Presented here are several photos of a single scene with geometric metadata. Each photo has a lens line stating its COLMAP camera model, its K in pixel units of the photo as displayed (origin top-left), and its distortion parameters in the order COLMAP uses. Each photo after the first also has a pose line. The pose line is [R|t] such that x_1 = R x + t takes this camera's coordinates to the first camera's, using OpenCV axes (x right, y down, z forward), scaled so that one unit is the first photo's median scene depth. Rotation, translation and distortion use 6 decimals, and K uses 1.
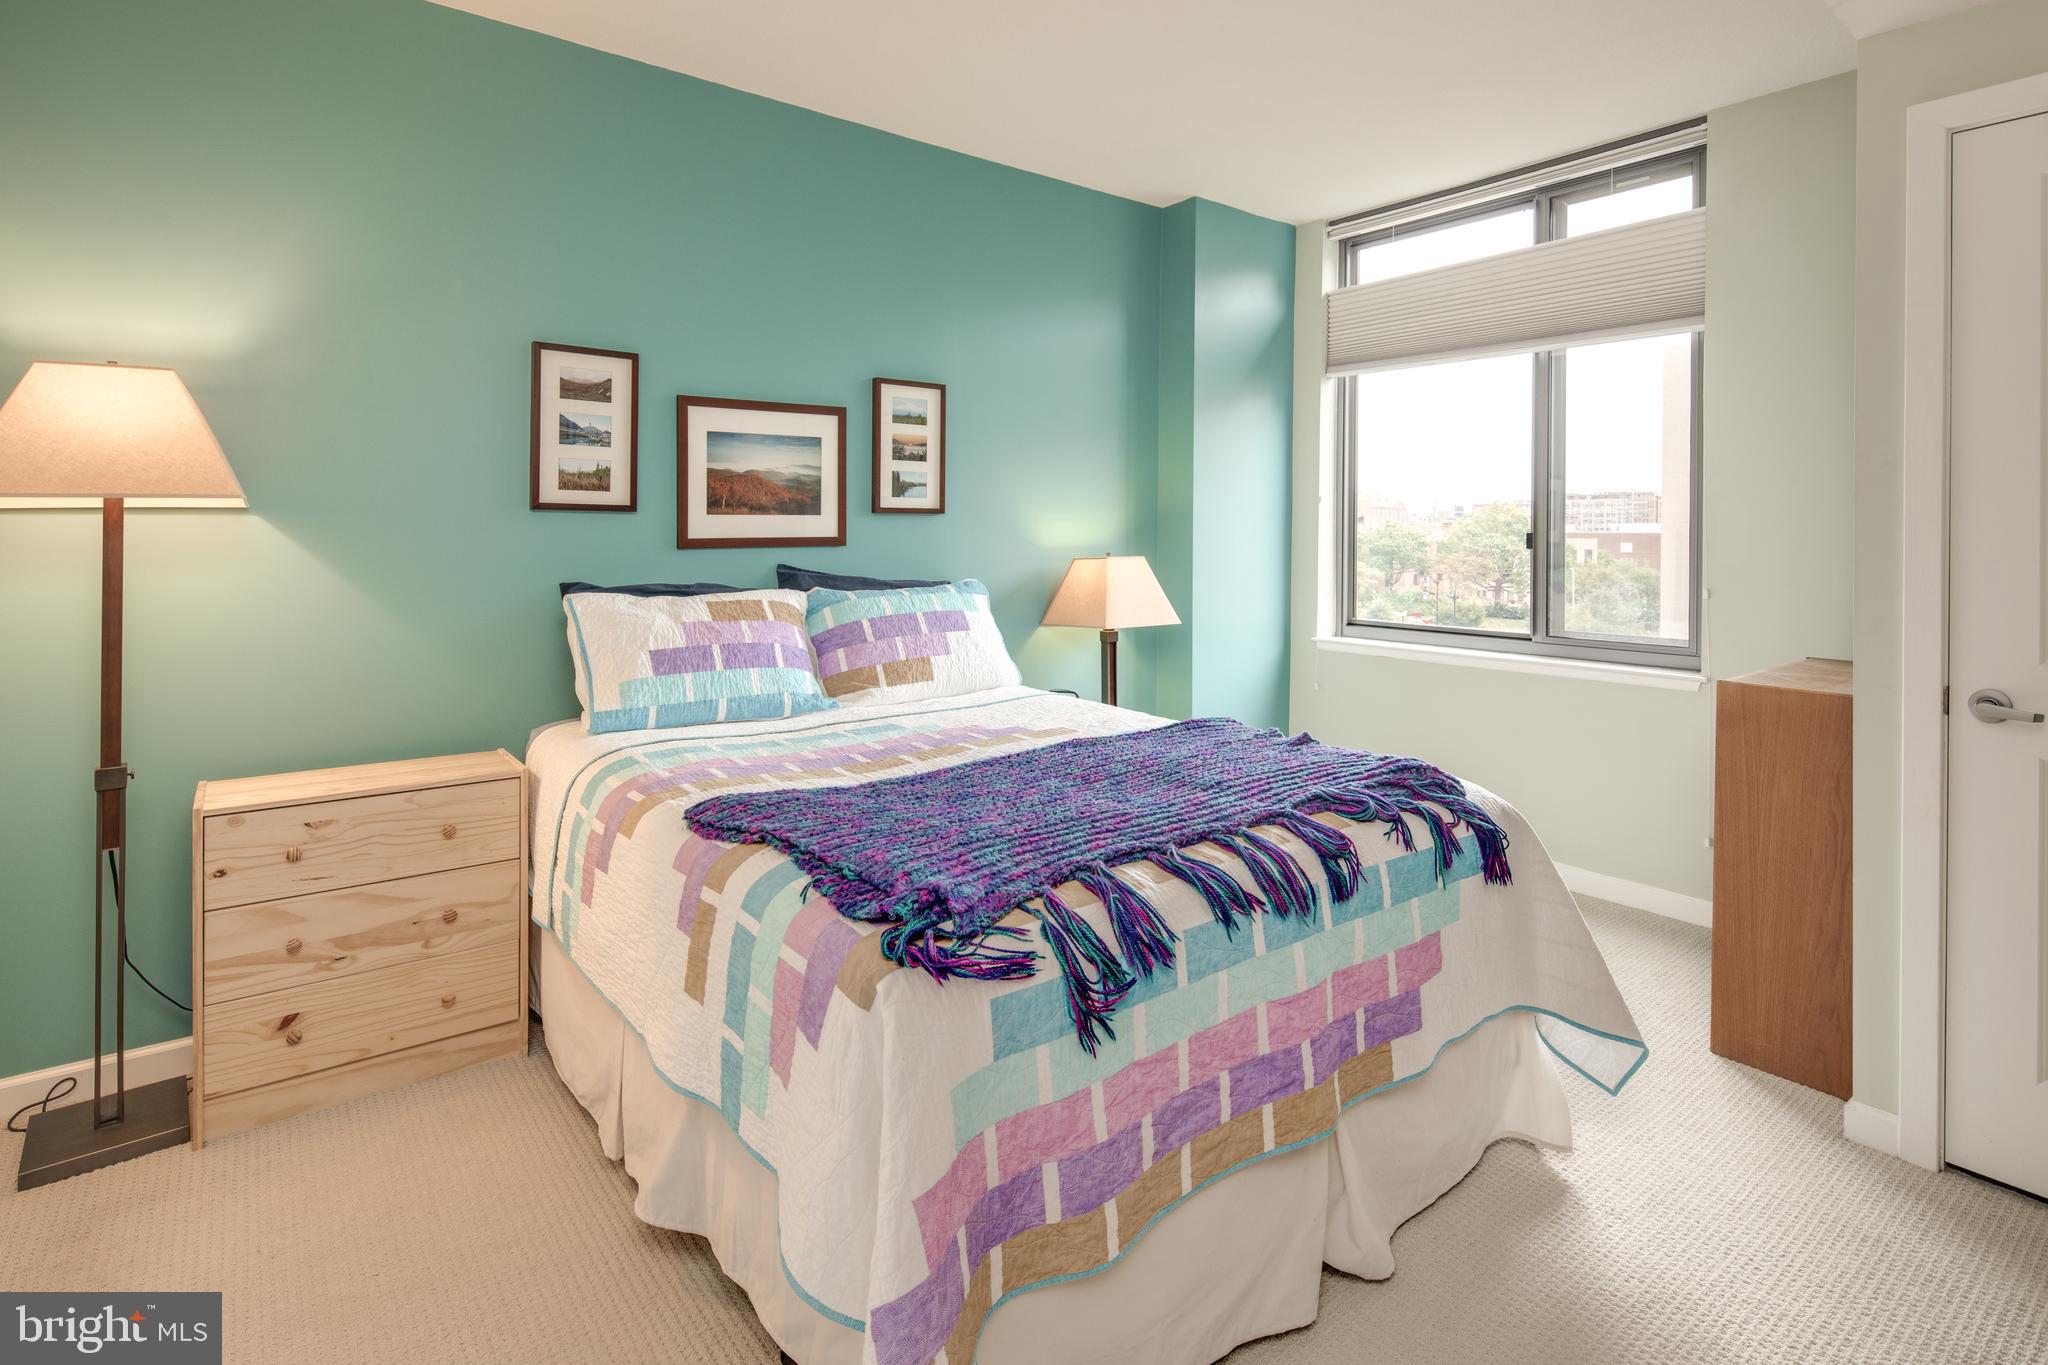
lens RADIAL K [[1019.5, 0, 1047.9], [0, 1019.5, 530.8], [0, 0, 1]] dist [0.001300, -0.000400]
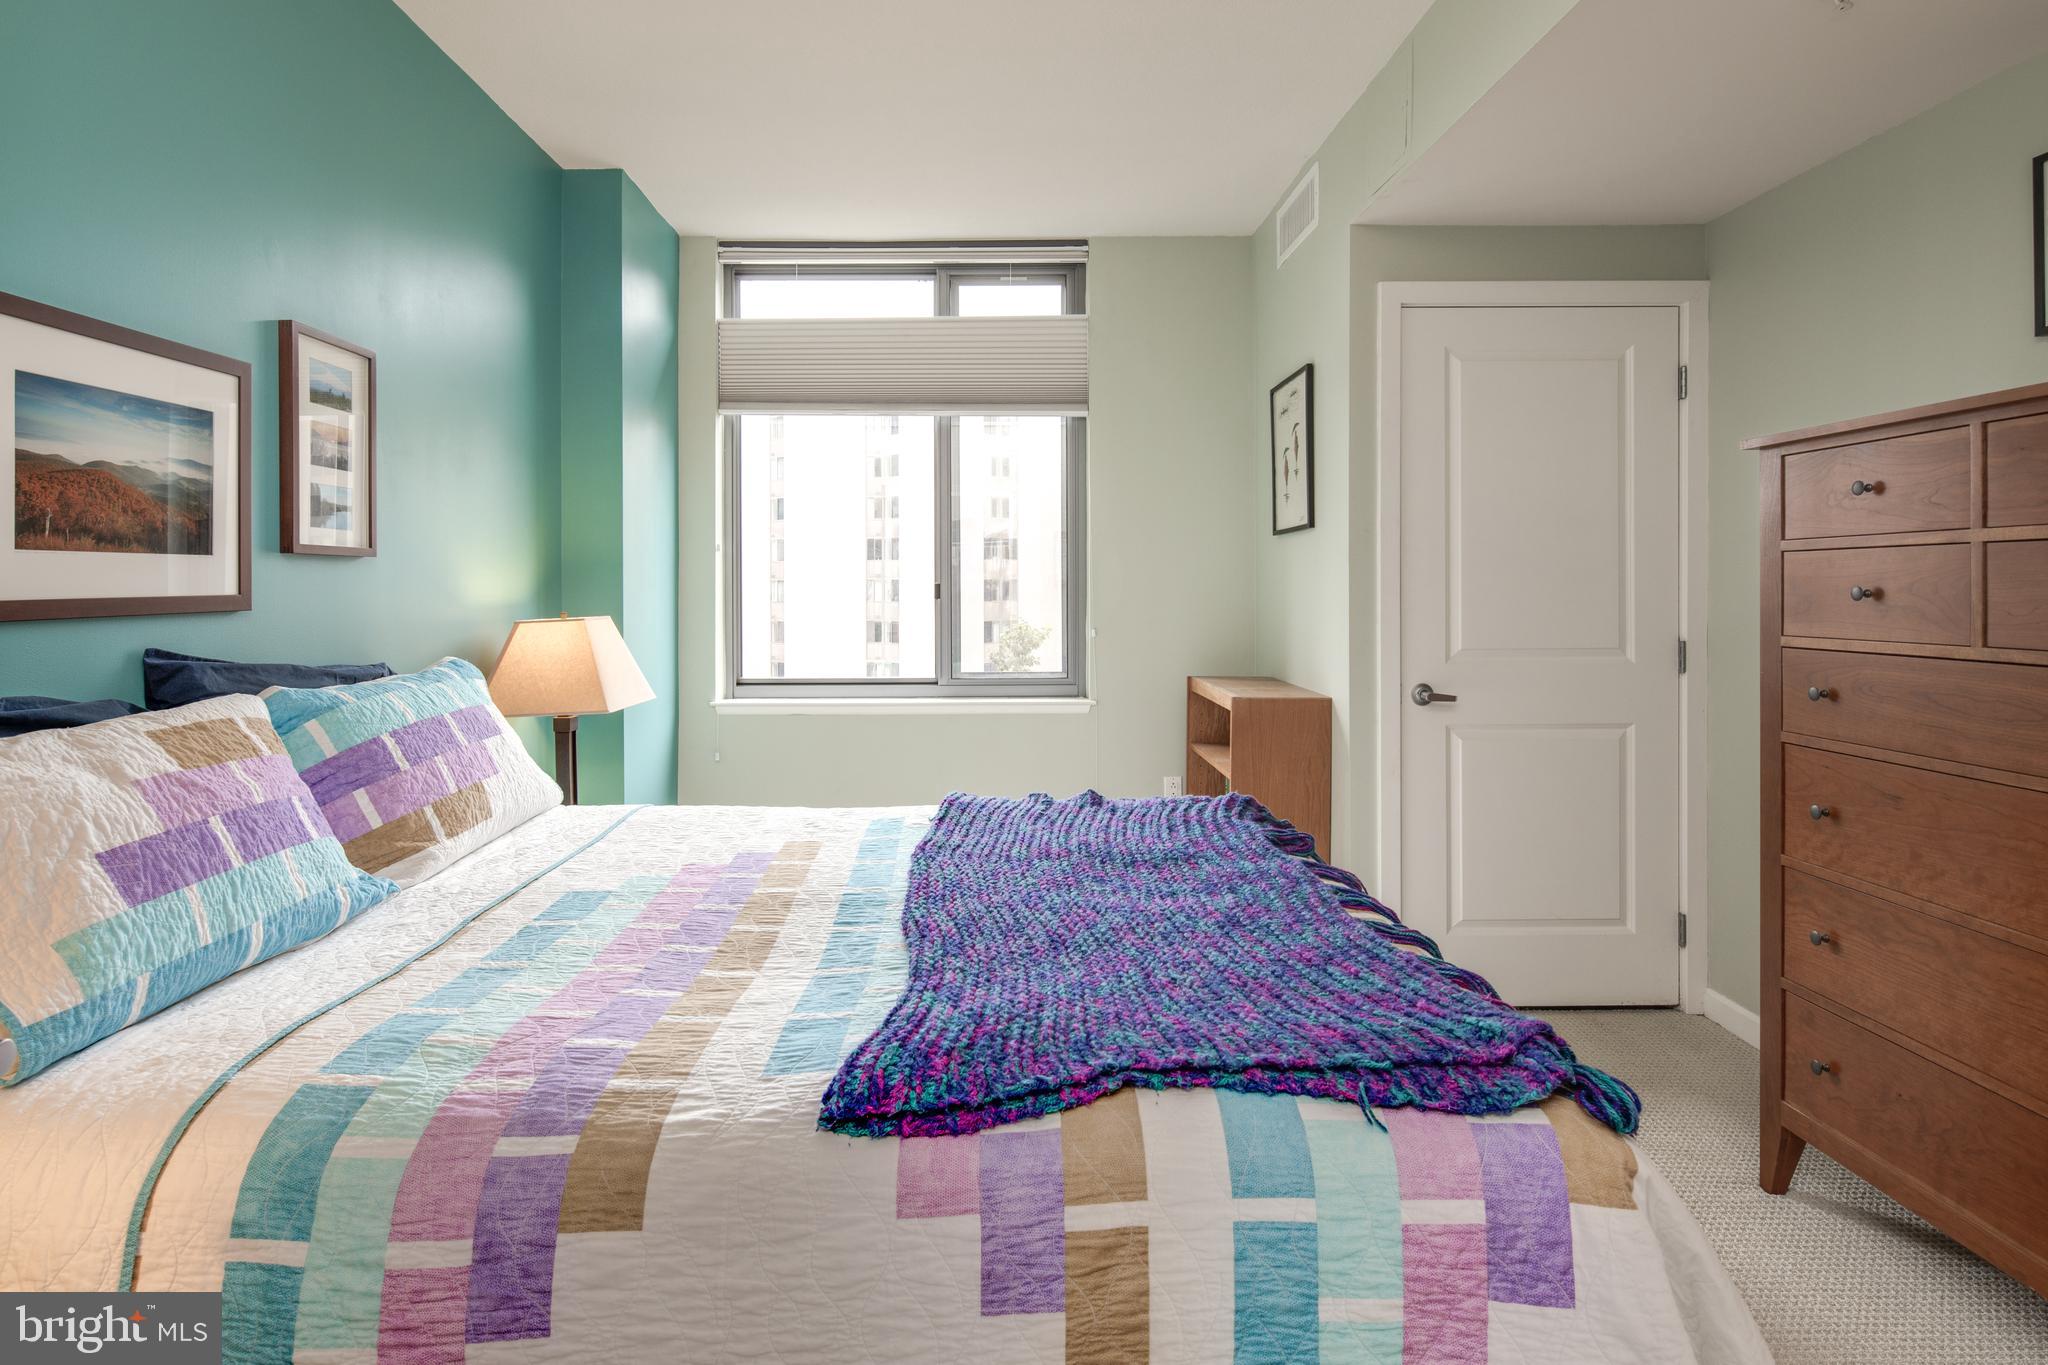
lens RADIAL K [[1022.8, 0, 1000.4], [0, 1022.8, 589.8], [0, 0, 1]] dist [0.003251, -0.001571]
pose [[0.621133, -0.008819, 0.783655, -0.378649], [0.005546, 0.999961, 0.006857, 0.001778], [-0.783685, 0.000087, 0.621158, 0.320814]]
